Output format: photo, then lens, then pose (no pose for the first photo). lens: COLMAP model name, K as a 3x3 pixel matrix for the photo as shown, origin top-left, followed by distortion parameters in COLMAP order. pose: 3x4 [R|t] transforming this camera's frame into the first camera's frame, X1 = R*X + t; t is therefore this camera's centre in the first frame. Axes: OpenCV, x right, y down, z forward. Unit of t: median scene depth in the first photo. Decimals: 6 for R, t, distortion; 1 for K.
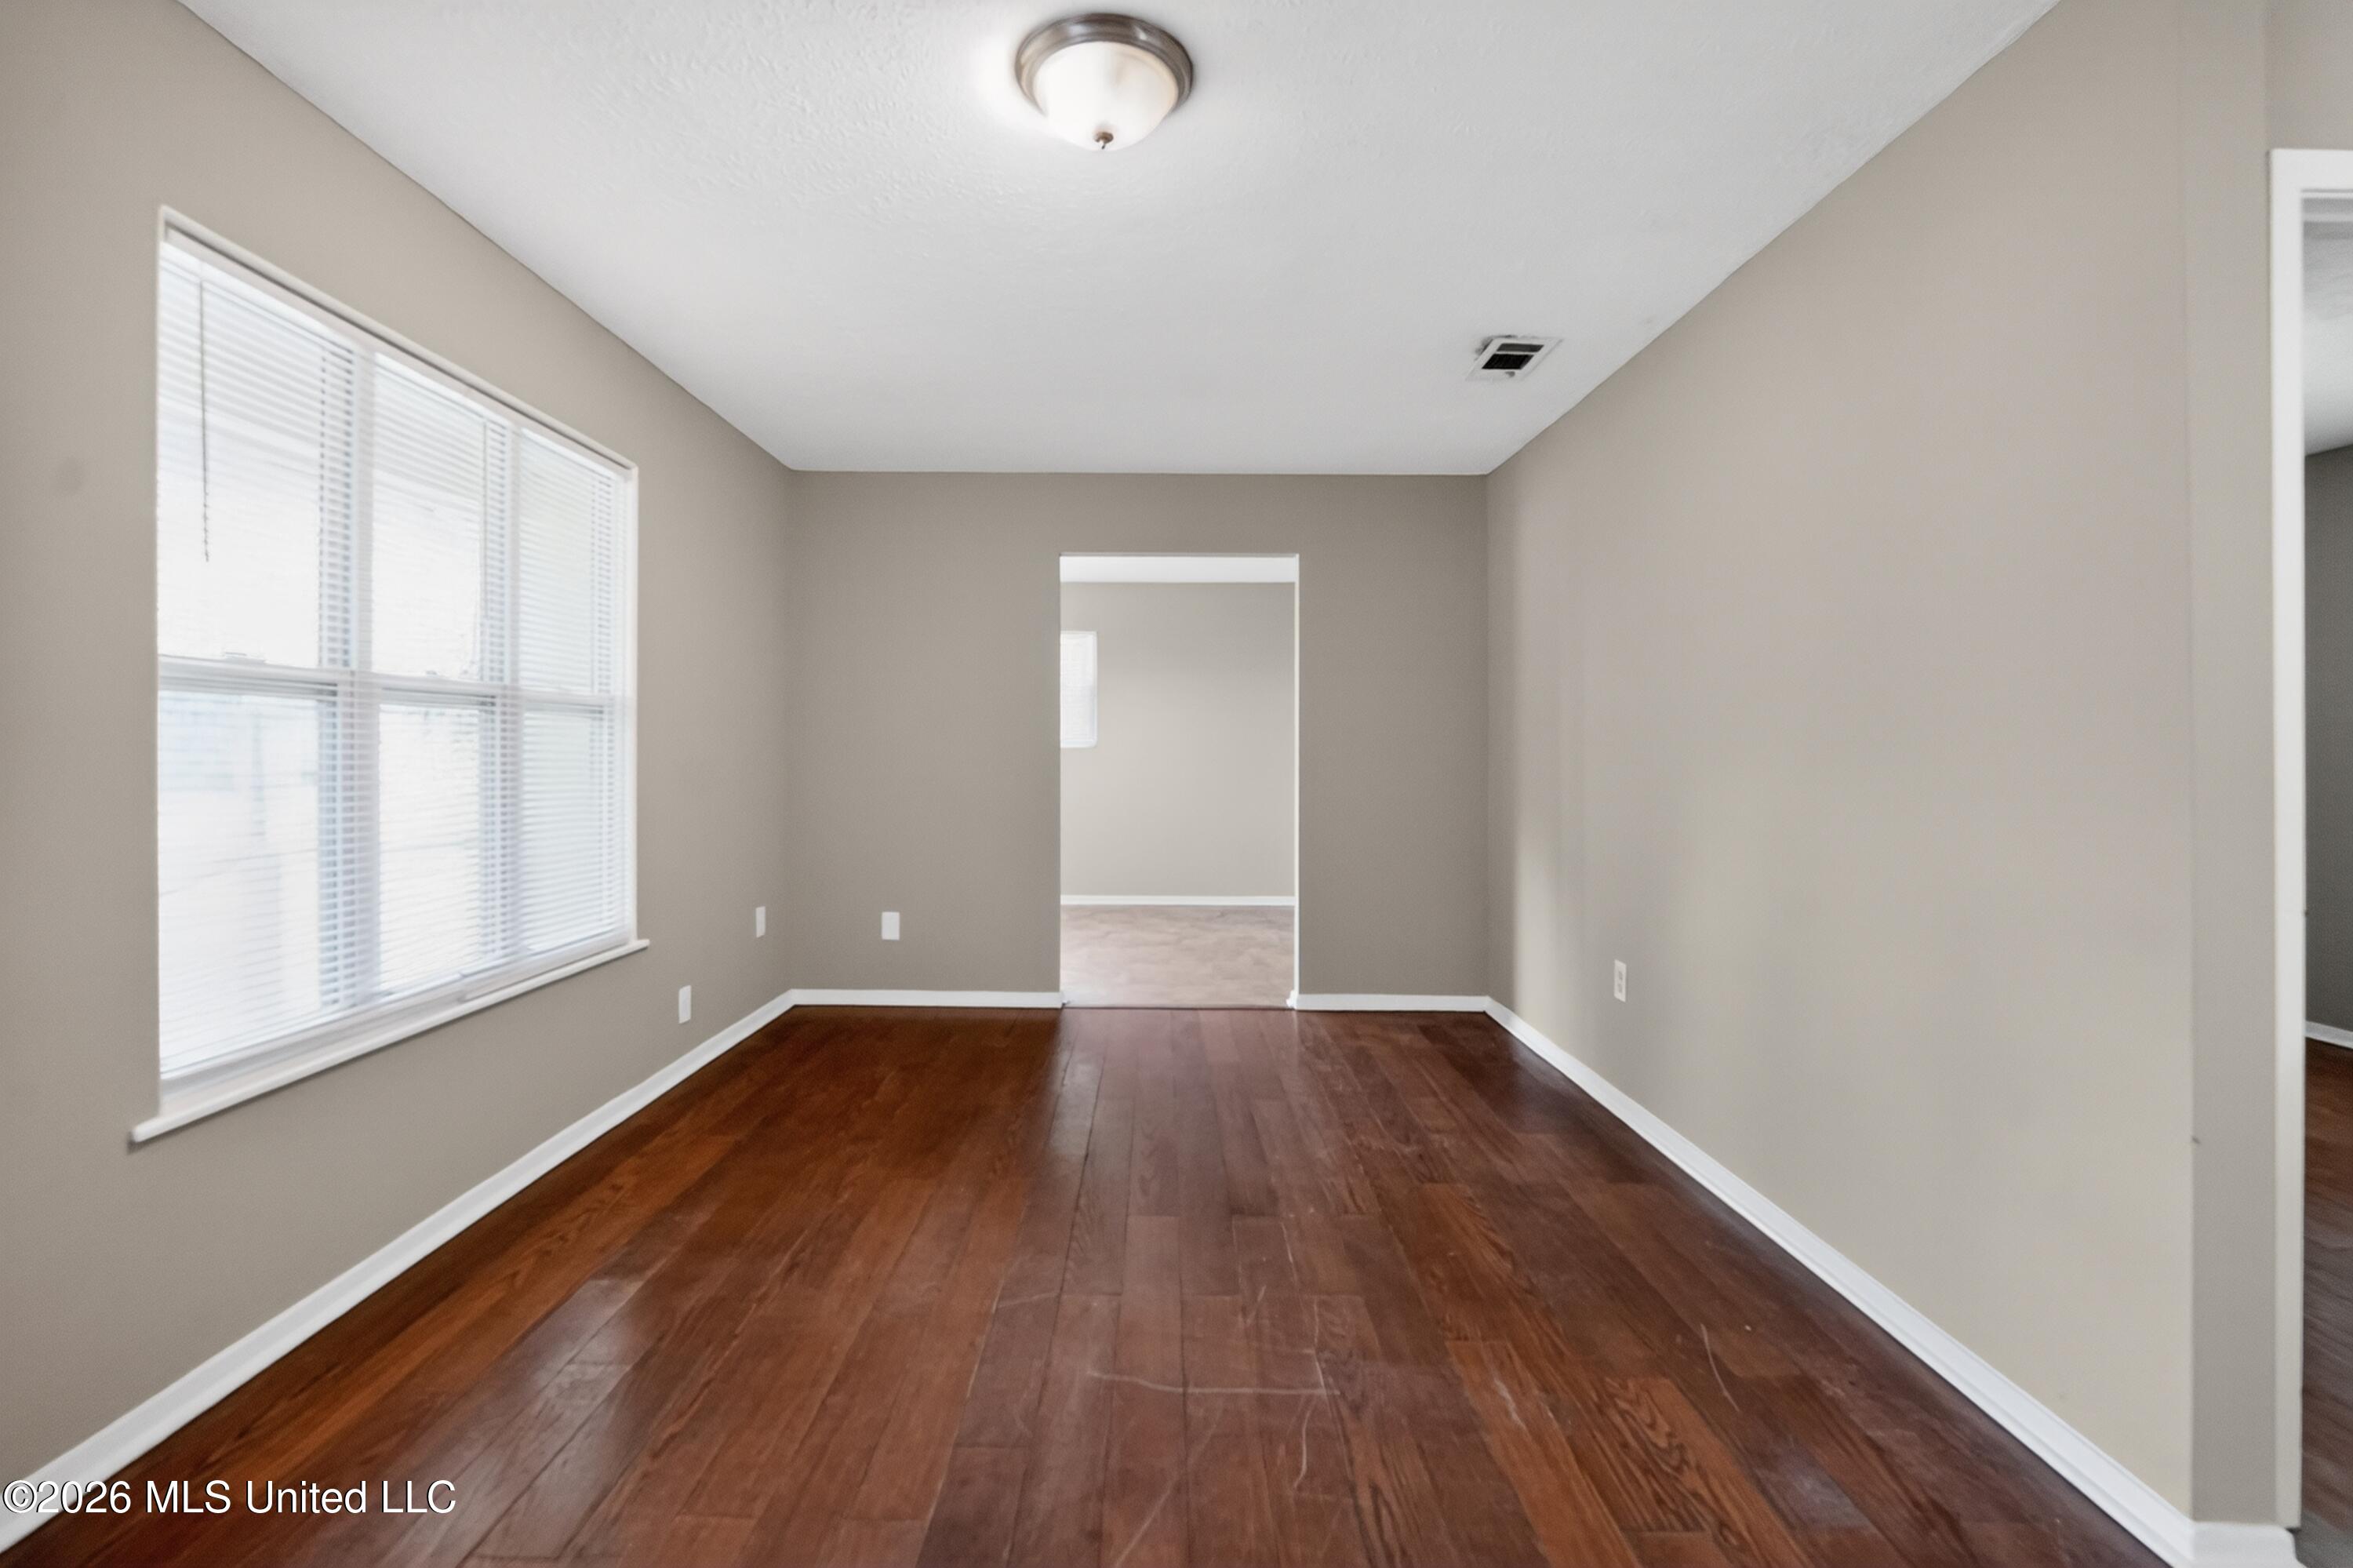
lens RADIAL K [[1002.3, 0, 1168.1], [0, 1002.3, 747.3], [0, 0, 1]] dist [-0.019173, -0.000109]
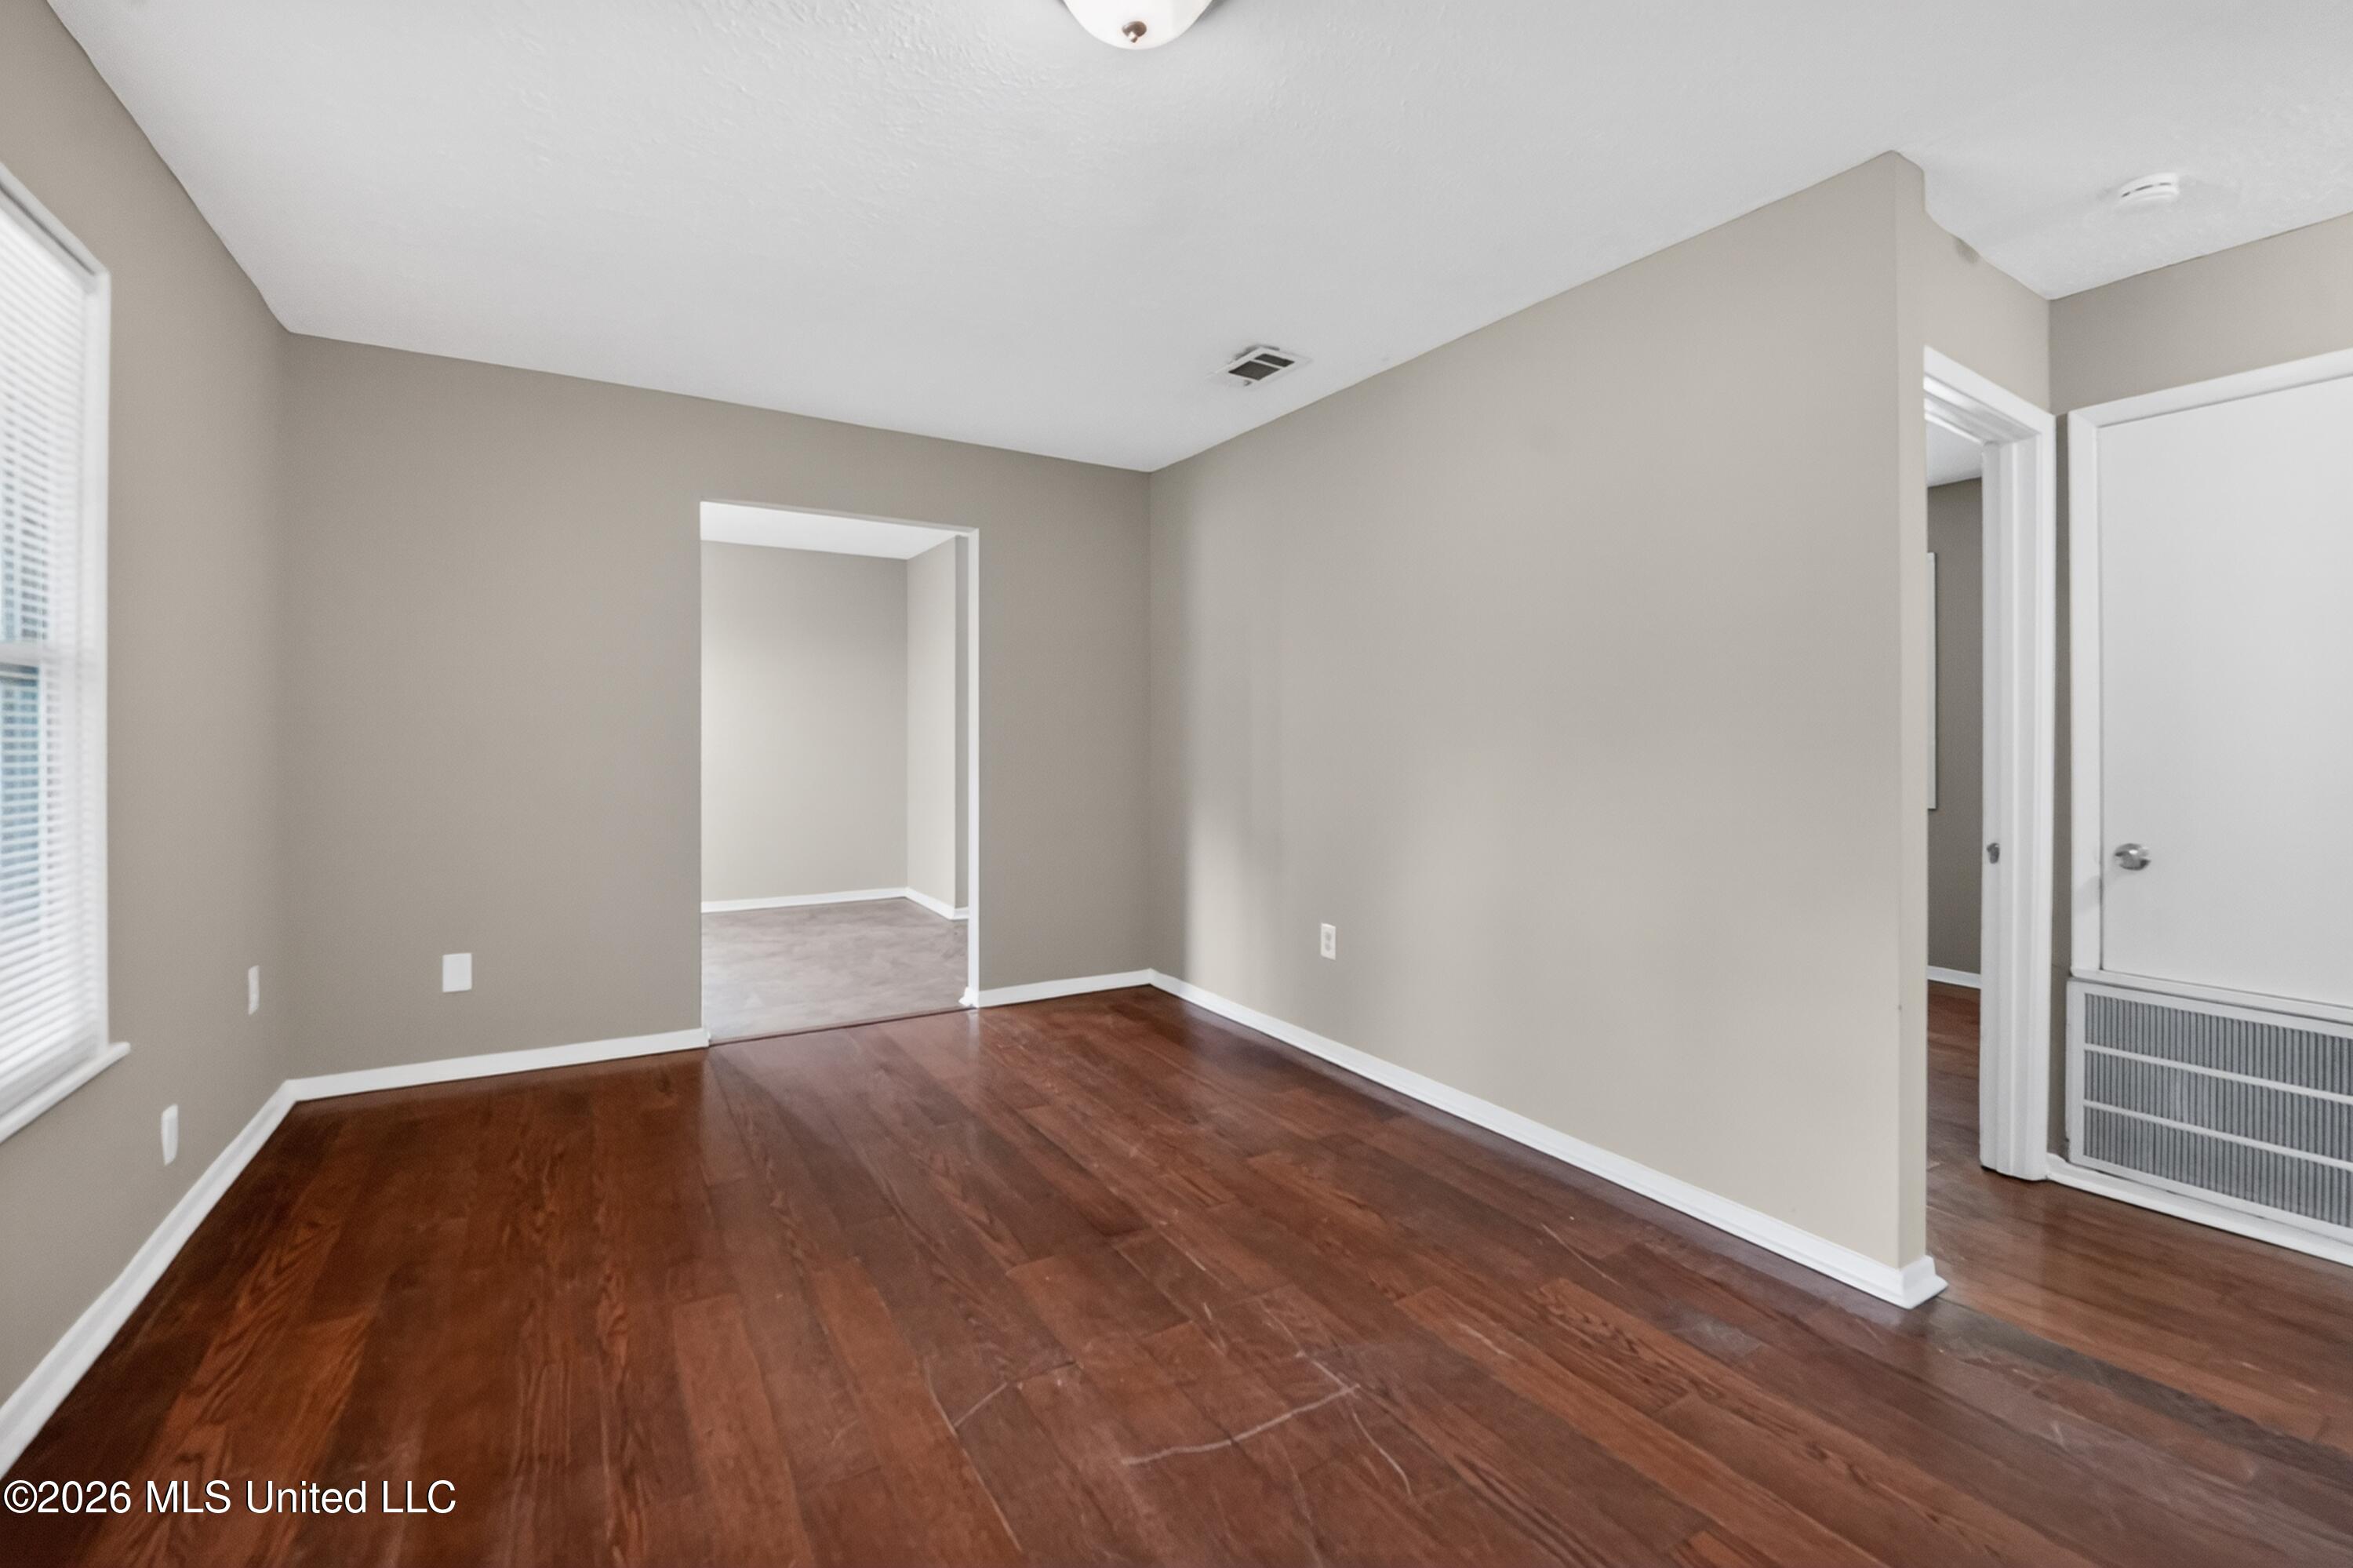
lens RADIAL K [[984.5, 0, 1181.2], [0, 984.5, 730.6], [0, 0, 1]] dist [-0.019278, -0.000650]
pose [[0.851462, 0.003249, 0.524406, -0.360457], [-0.003680, 0.999993, -0.000220, -0.002579], [-0.524404, -0.001742, 0.851468, 0.194074]]
